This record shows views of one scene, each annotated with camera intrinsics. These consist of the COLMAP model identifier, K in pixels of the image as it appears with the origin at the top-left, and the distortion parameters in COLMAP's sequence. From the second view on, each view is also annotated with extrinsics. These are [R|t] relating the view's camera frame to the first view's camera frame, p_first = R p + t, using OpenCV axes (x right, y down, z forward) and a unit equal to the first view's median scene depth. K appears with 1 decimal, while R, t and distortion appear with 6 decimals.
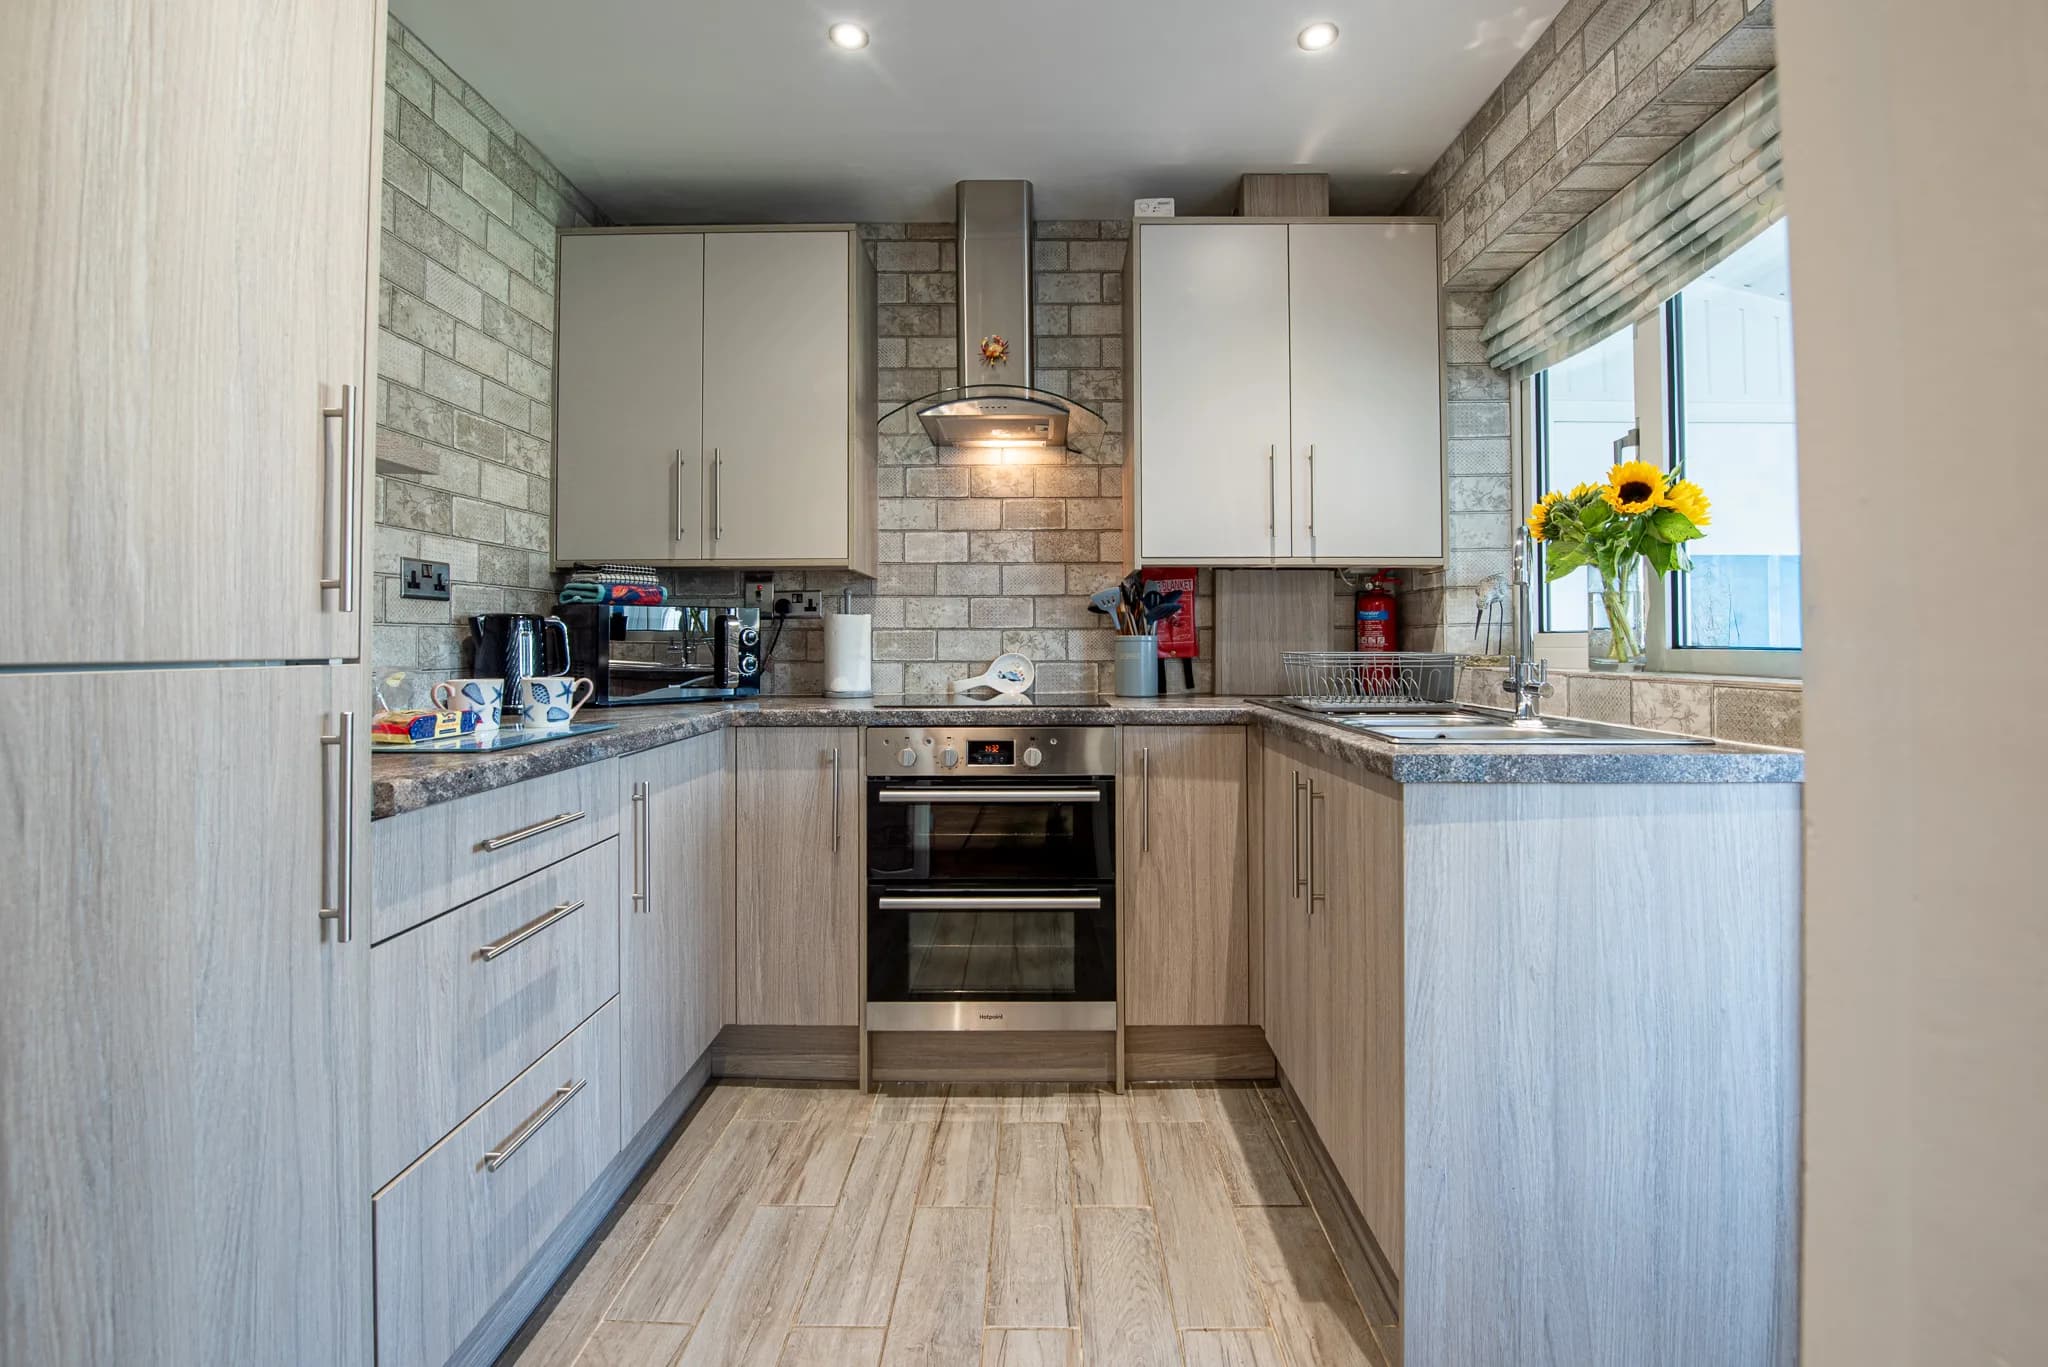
lens RADIAL K [[853.8, 0, 1075.4], [0, 853.8, 626.5], [0, 0, 1]] dist [-0.012010, -0.001478]
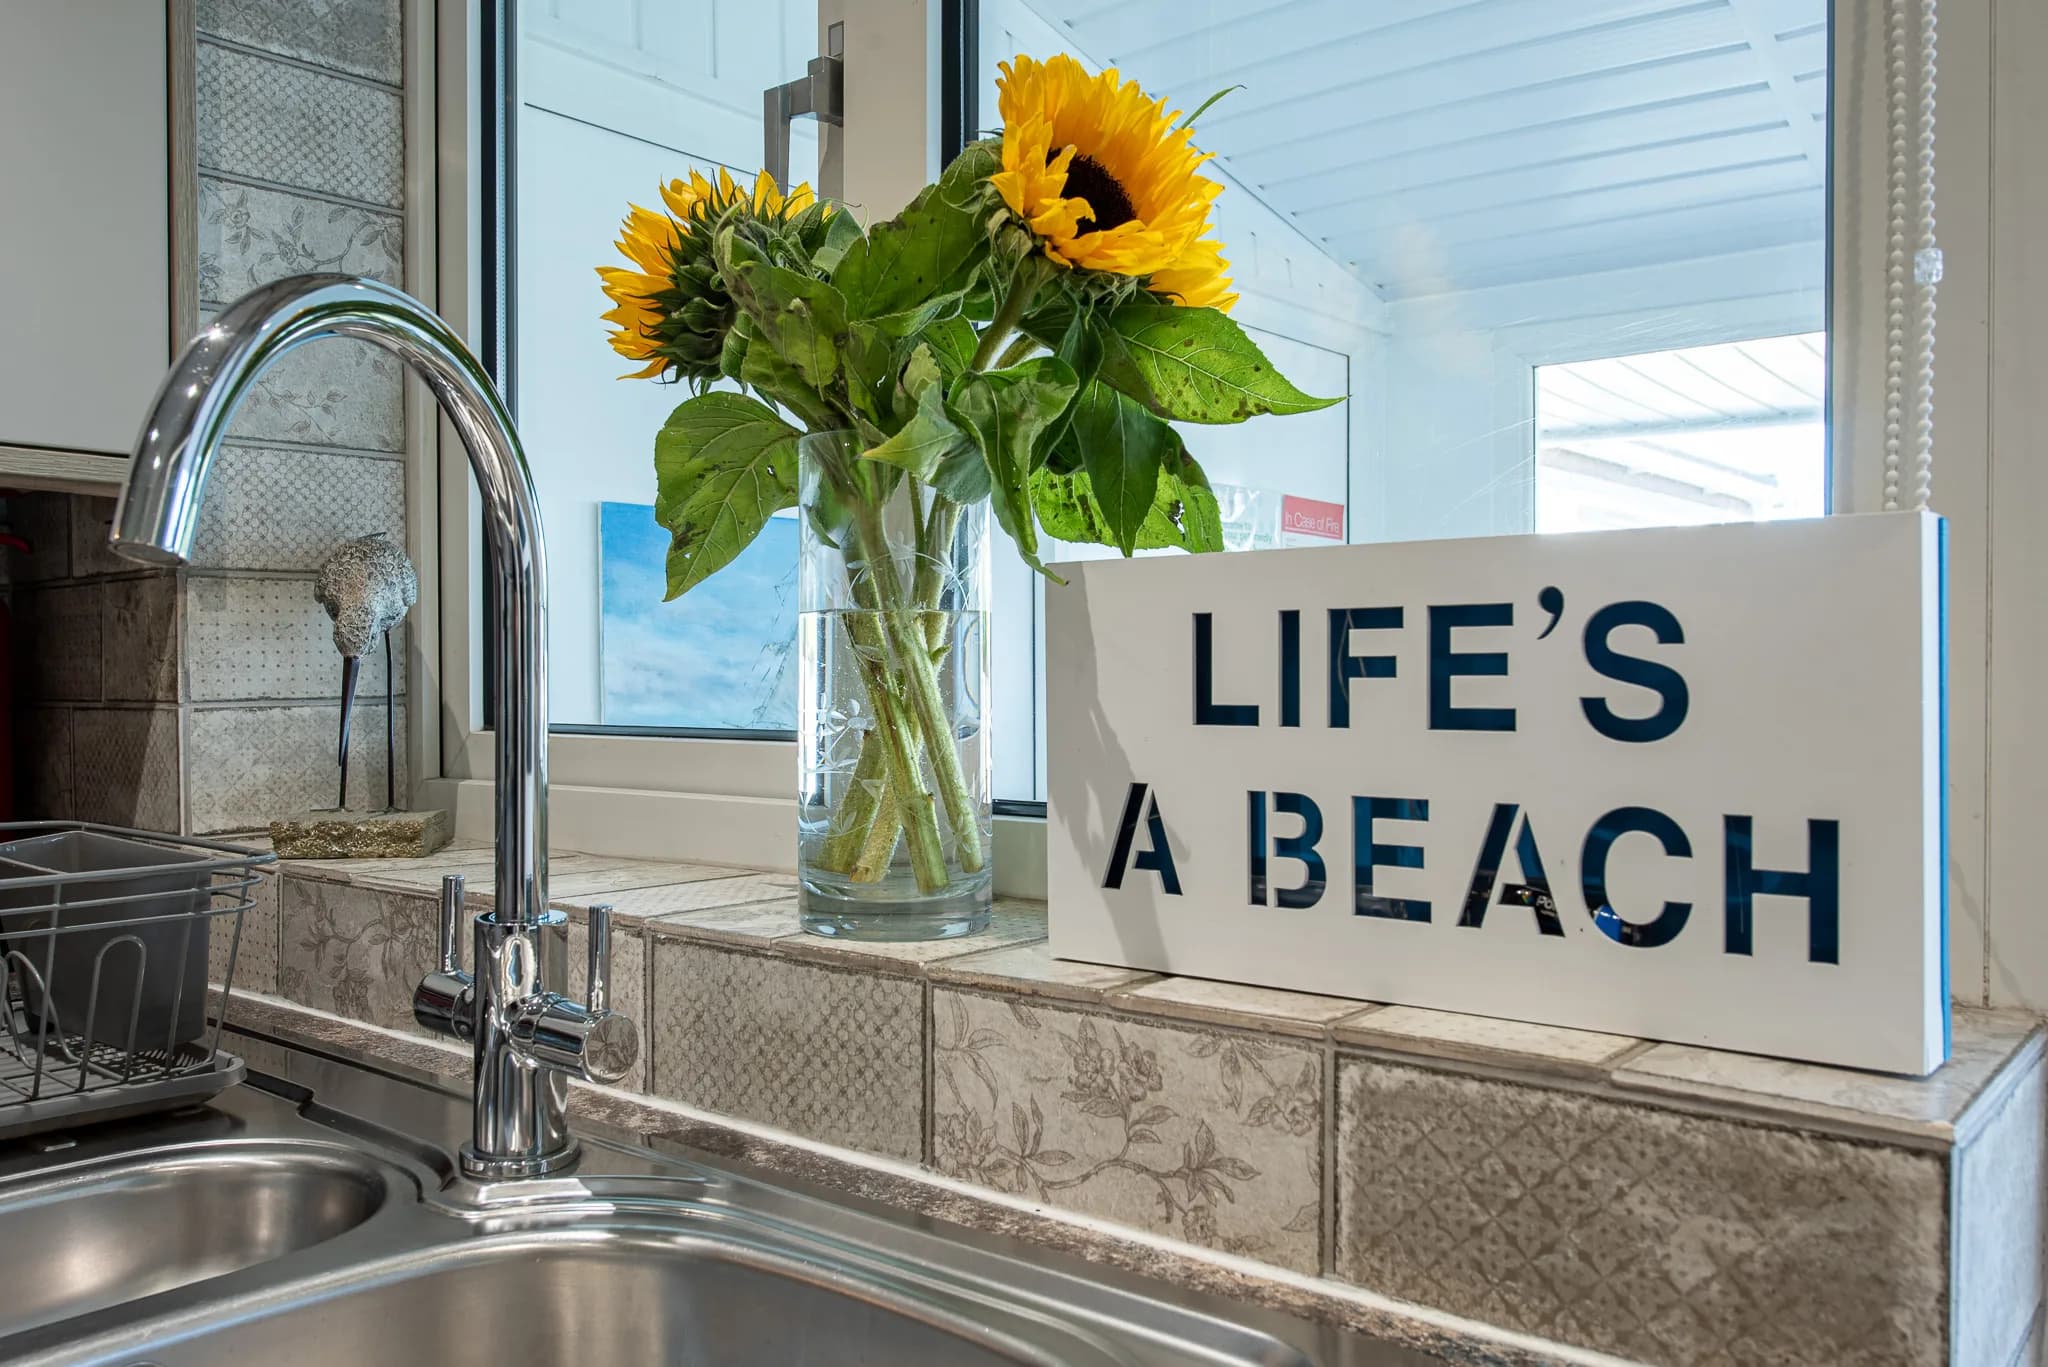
lens RADIAL K [[1624.4, 0, 1010.7], [0, 1624.4, 686.8], [0, 0, 1]] dist [-0.024679, -0.002518]
pose [[0.652305, -0.011690, 0.757866, 0.212520], [-0.006807, 0.999750, 0.021281, -0.021367], [-0.757926, -0.019041, 0.652063, 0.453828]]
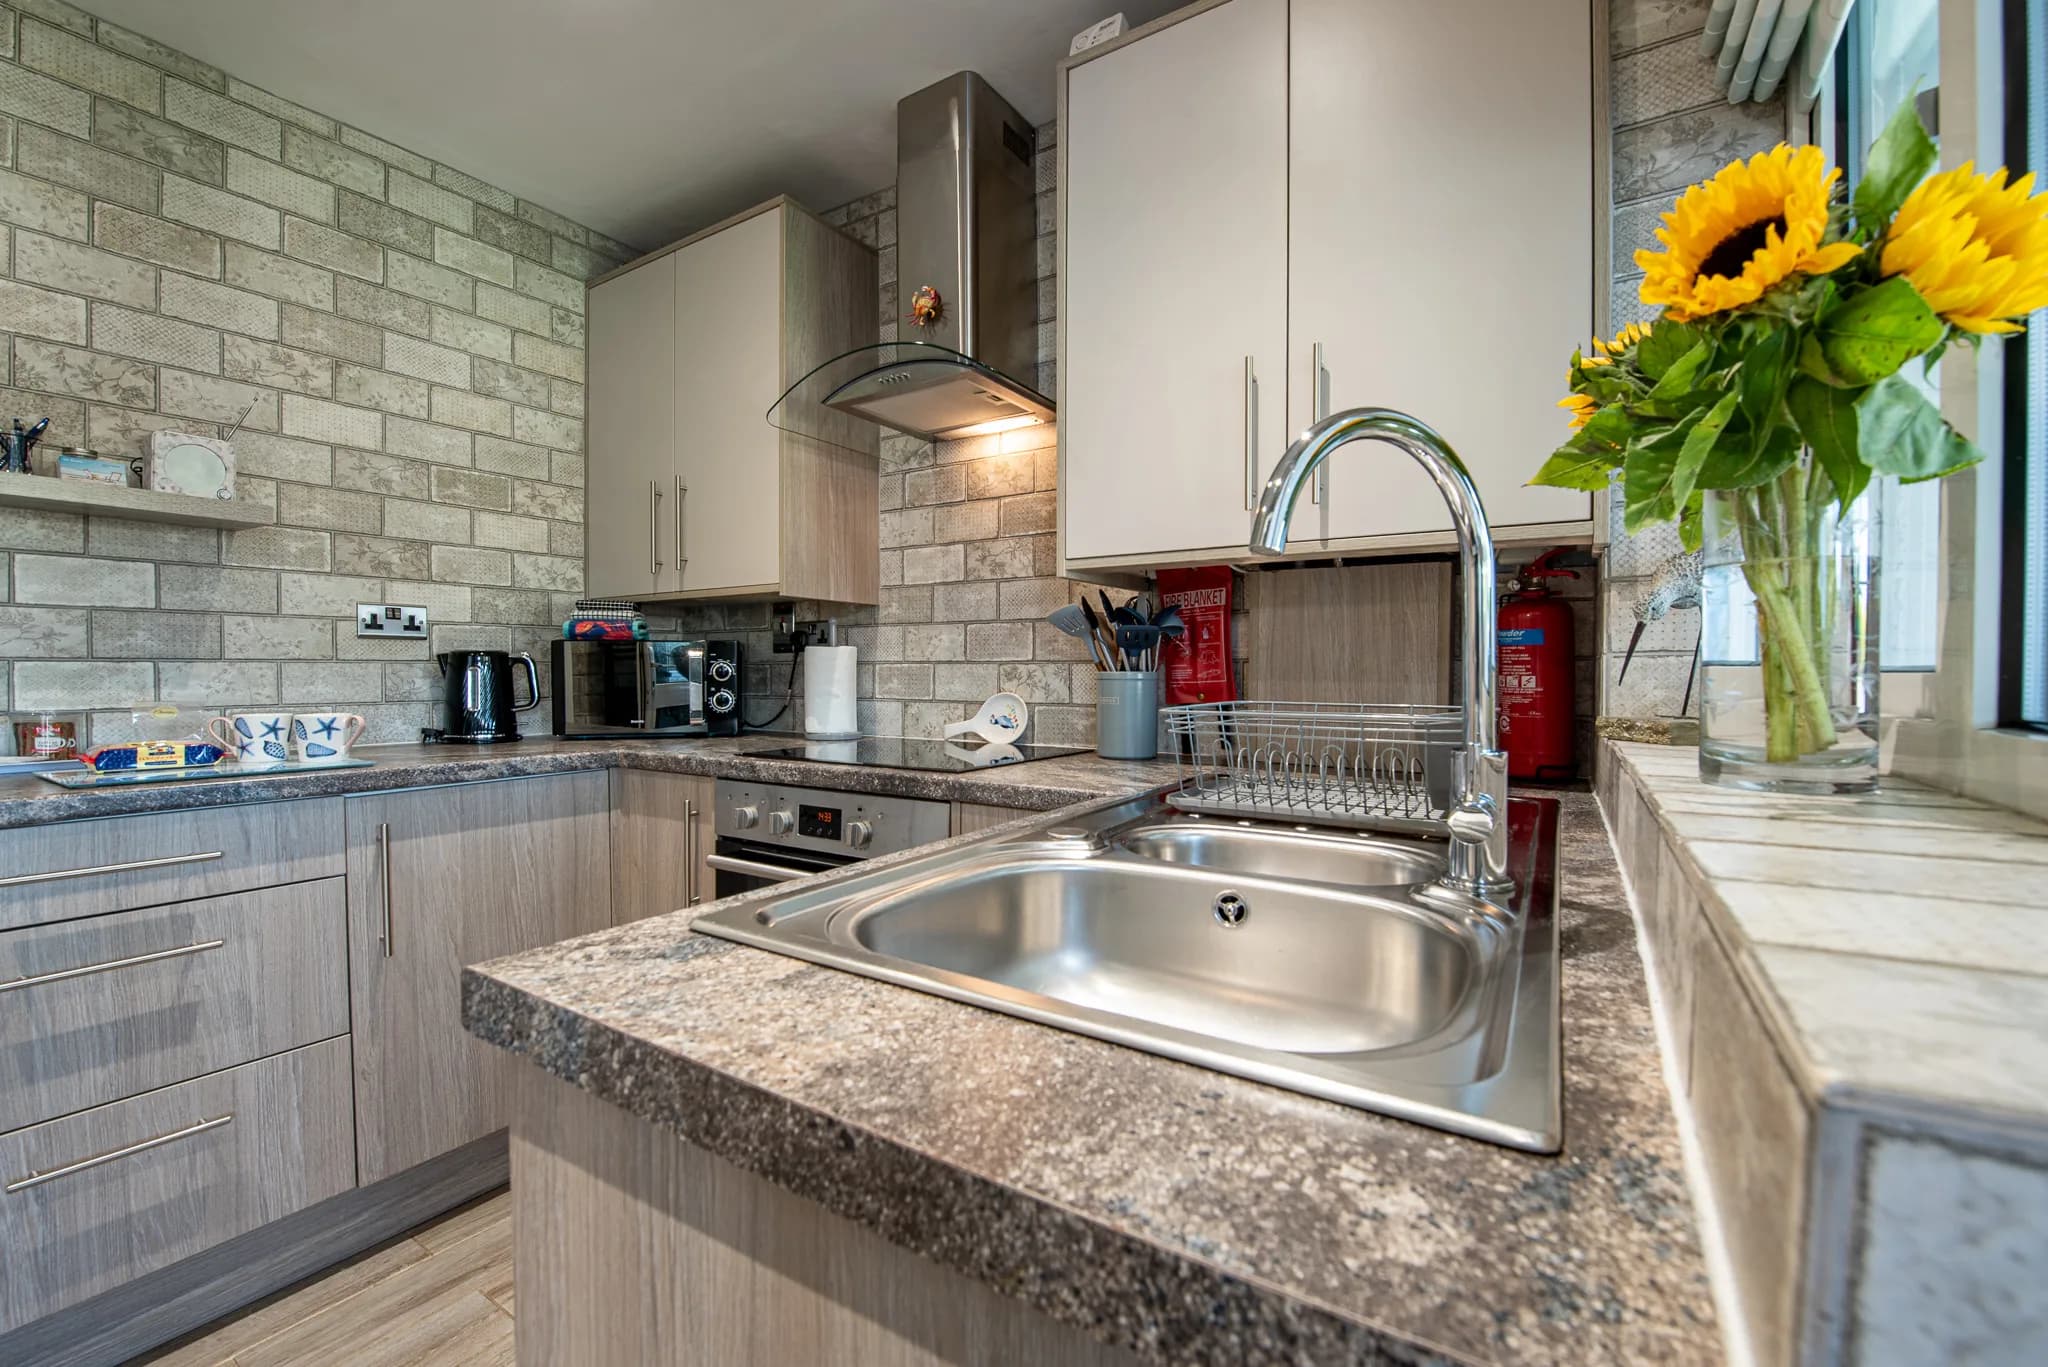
lens RADIAL K [[853.8, 0, 1012.1], [0, 853.8, 687.7], [0, 0, 1]] dist [-0.012010, -0.001478]
pose [[0.839642, 0.014741, -0.542941, 0.418117], [0.005794, 0.999332, 0.036092, -0.002345], [0.543110, -0.033450, 0.838995, 0.391682]]
